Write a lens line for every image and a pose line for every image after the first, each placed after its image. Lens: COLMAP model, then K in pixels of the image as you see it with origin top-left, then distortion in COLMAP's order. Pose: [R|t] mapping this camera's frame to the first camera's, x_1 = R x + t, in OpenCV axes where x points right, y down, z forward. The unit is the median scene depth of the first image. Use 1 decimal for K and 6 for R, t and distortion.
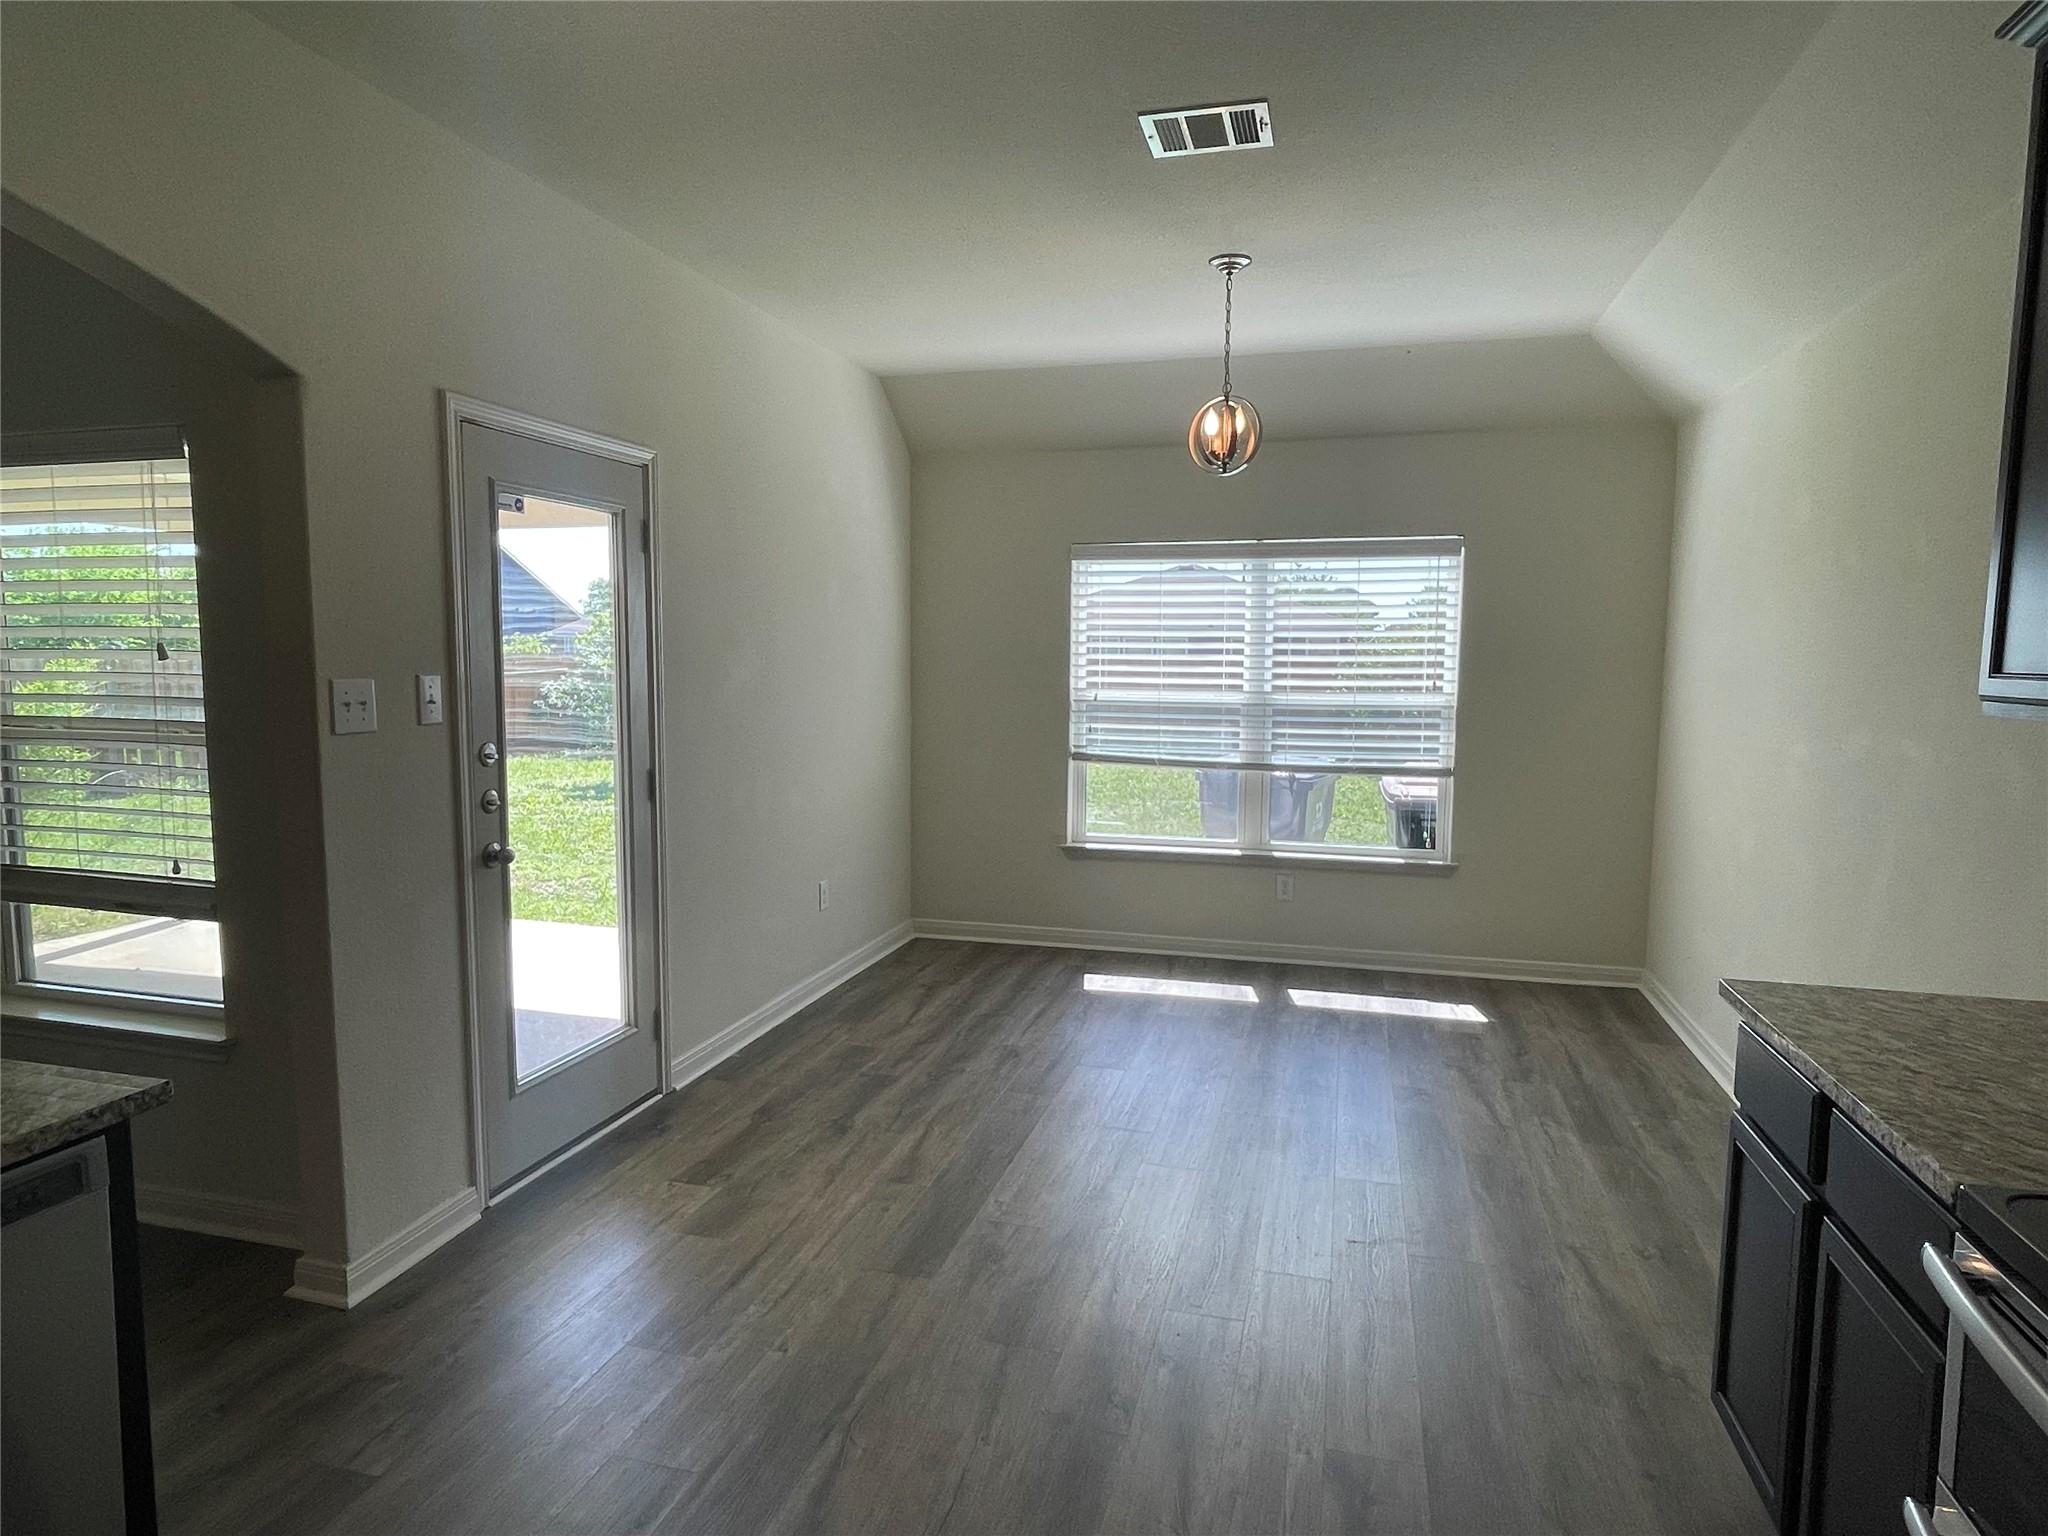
lens RADIAL K [[1199.3, 0, 1028.7], [0, 1199.3, 764.0], [0, 0, 1]] dist [0.005478, -0.011794]
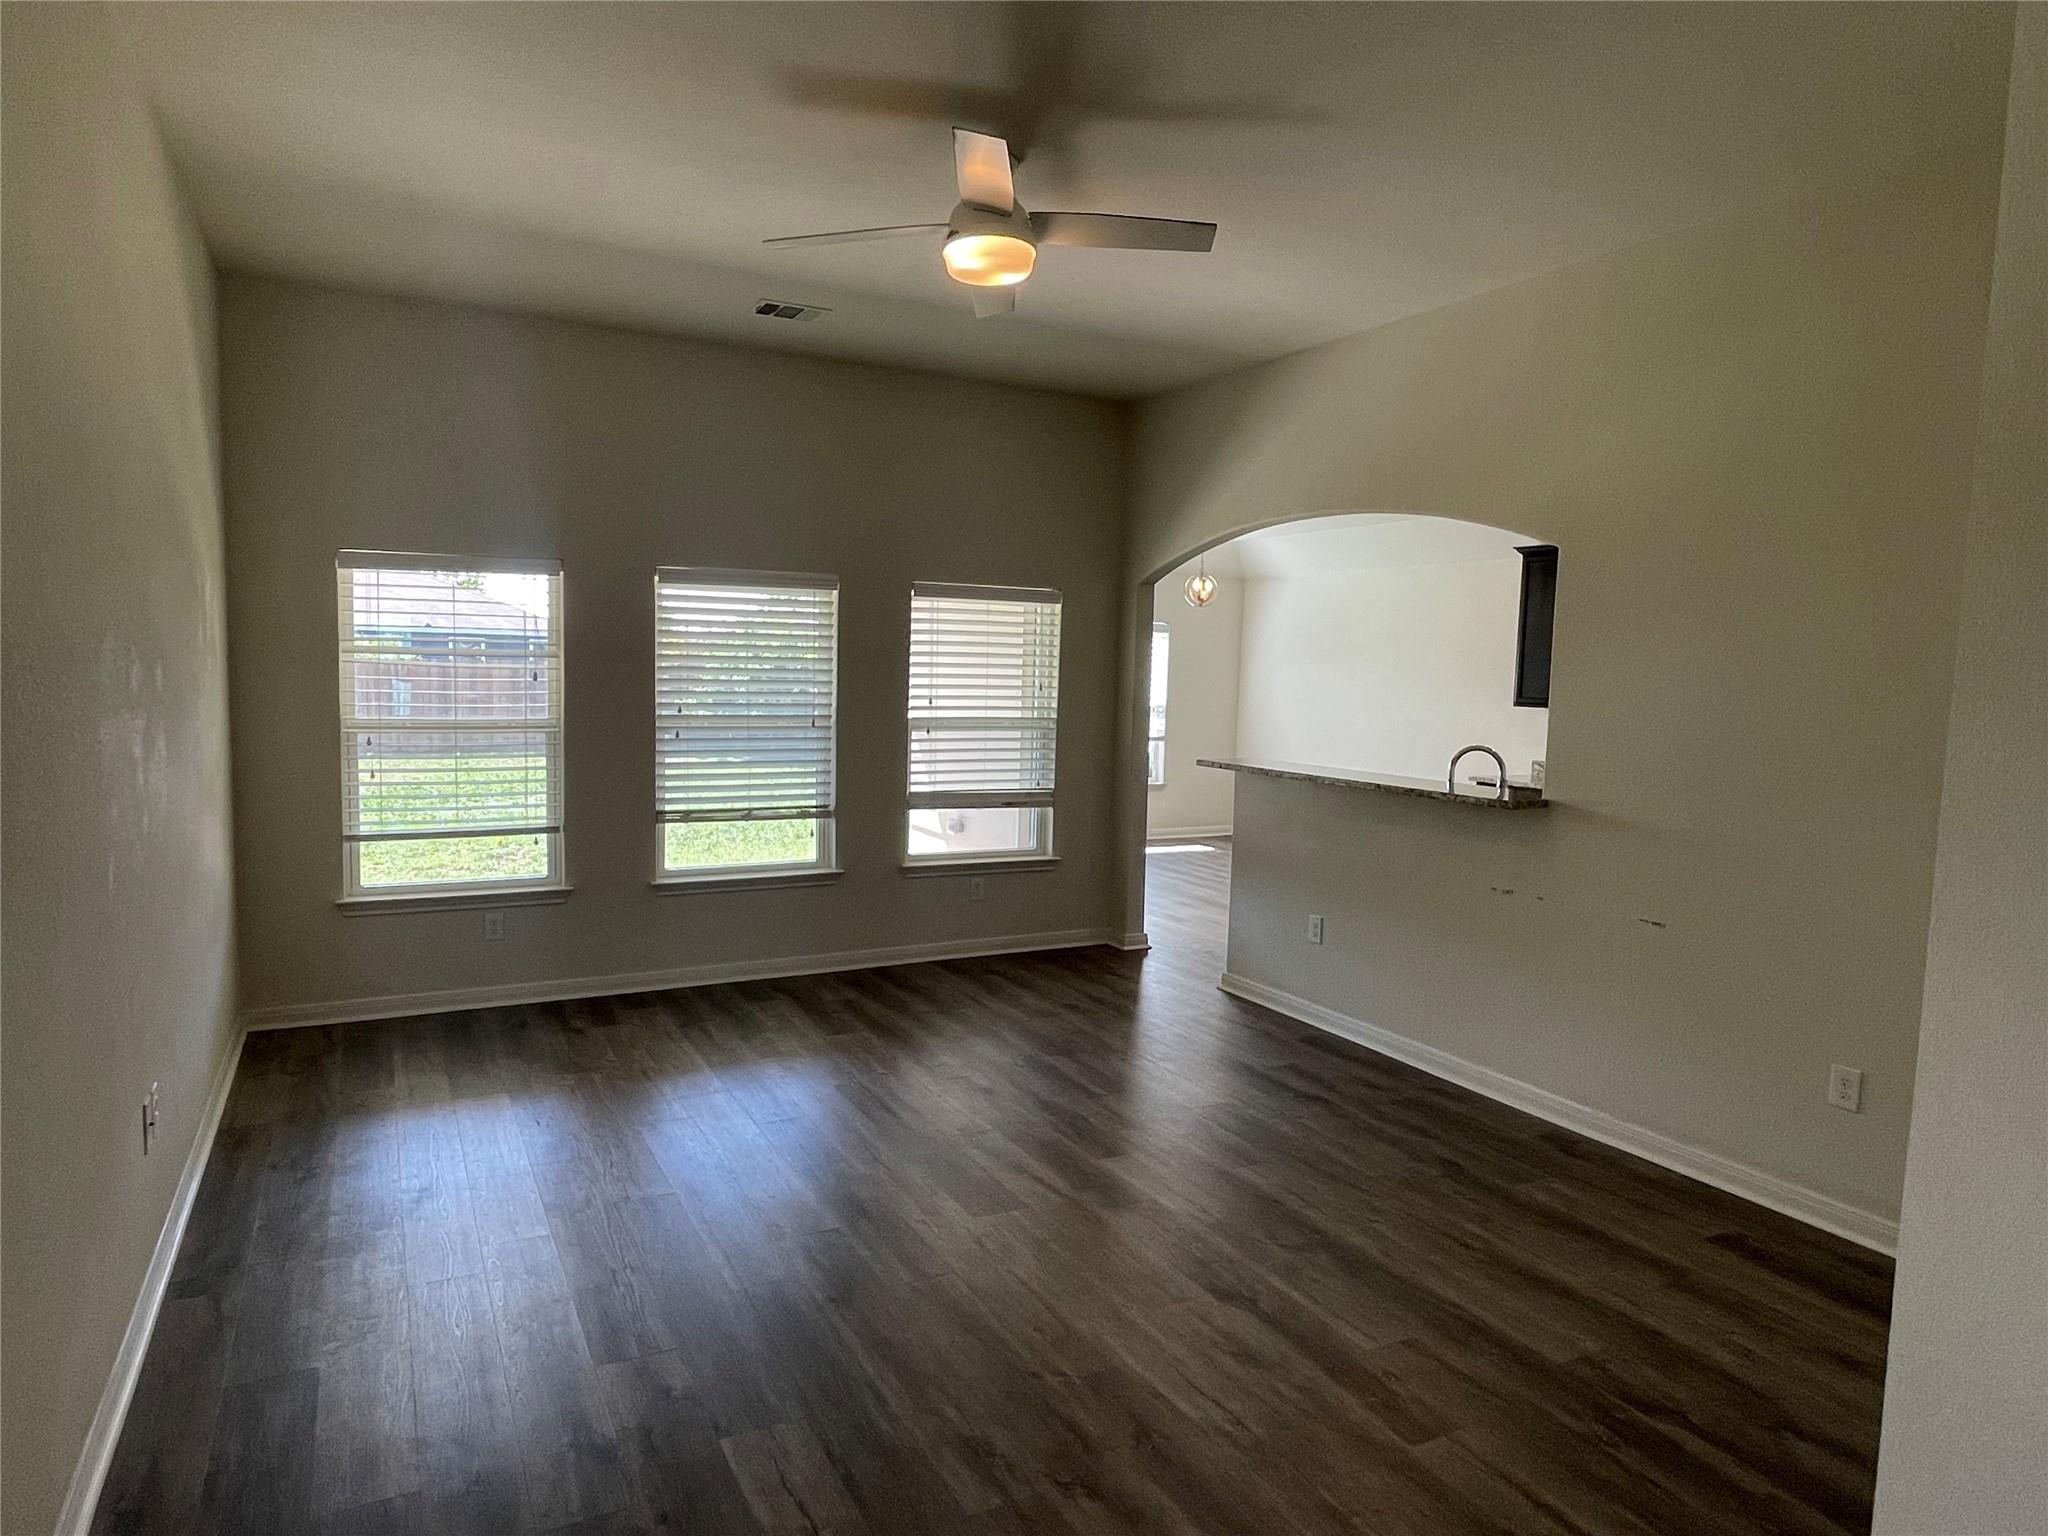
lens RADIAL K [[1199.3, 0, 1029.1], [0, 1199.3, 777.0], [0, 0, 1]] dist [0.005478, -0.011794]
pose [[0.731463, -0.053982, 0.679741, -2.117154], [0.046991, 0.998482, 0.028728, 0.007250], [-0.680260, 0.010928, 0.732889, -0.593964]]
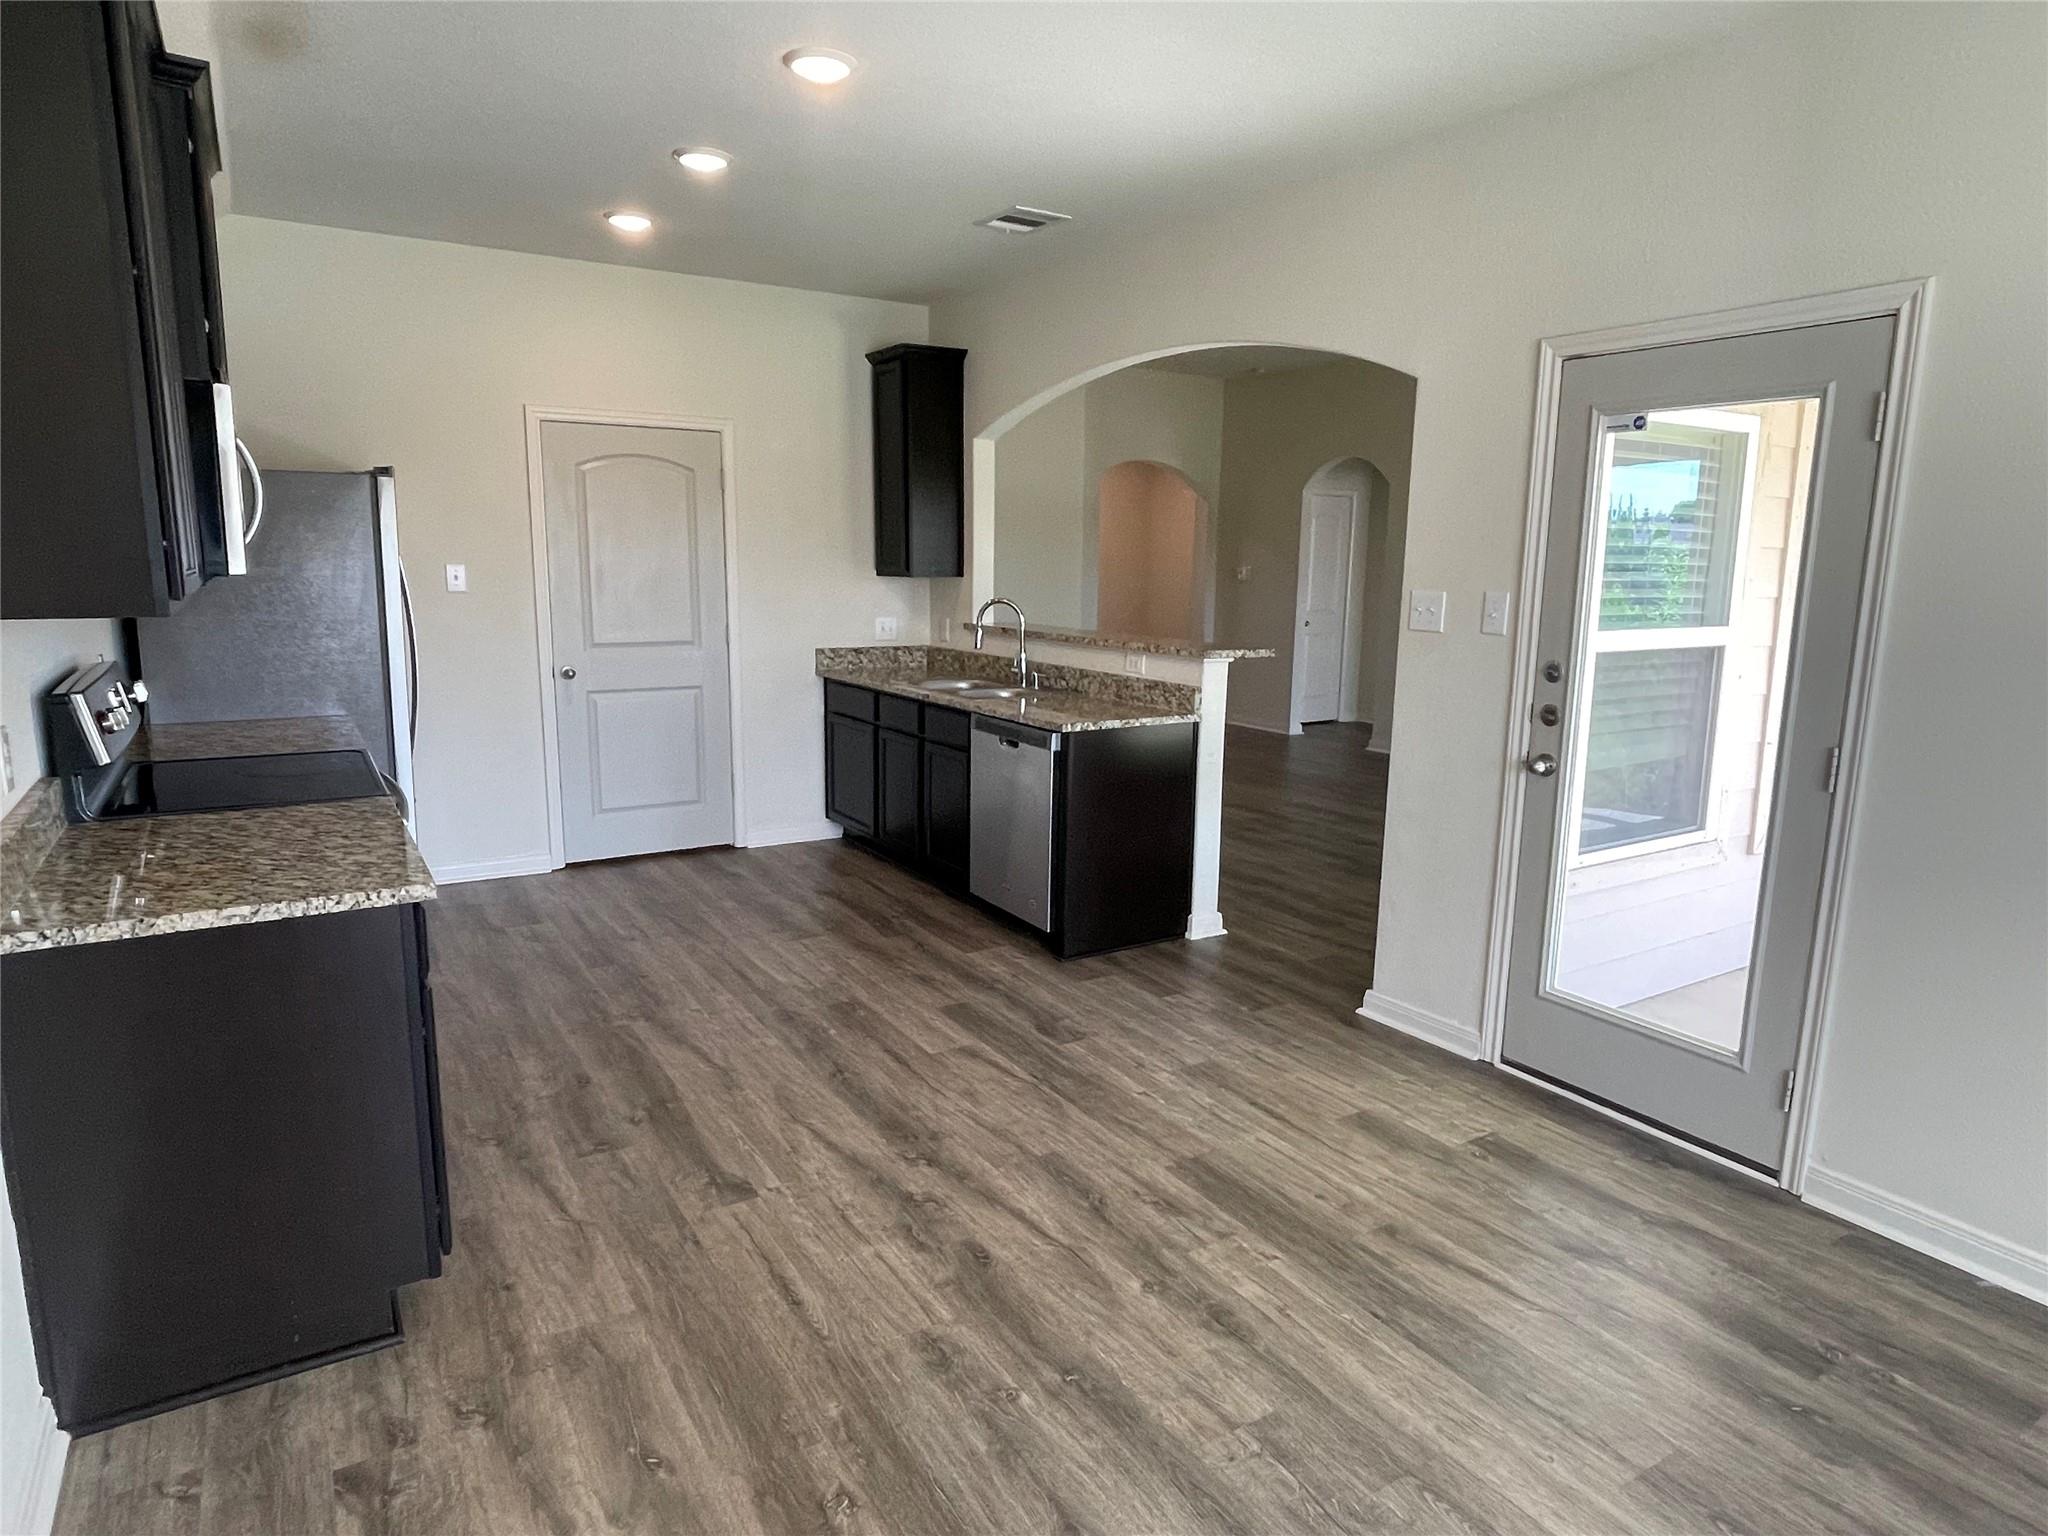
lens RADIAL K [[1199.3, 0, 1019.0], [0, 1199.3, 763.3], [0, 0, 1]] dist [0.005478, -0.011794]
pose [[-0.683152, 0.107462, -0.722327, 0.660746], [-0.090349, 0.969078, 0.229620, -0.132470], [0.724666, 0.222126, -0.652318, 1.371243]]
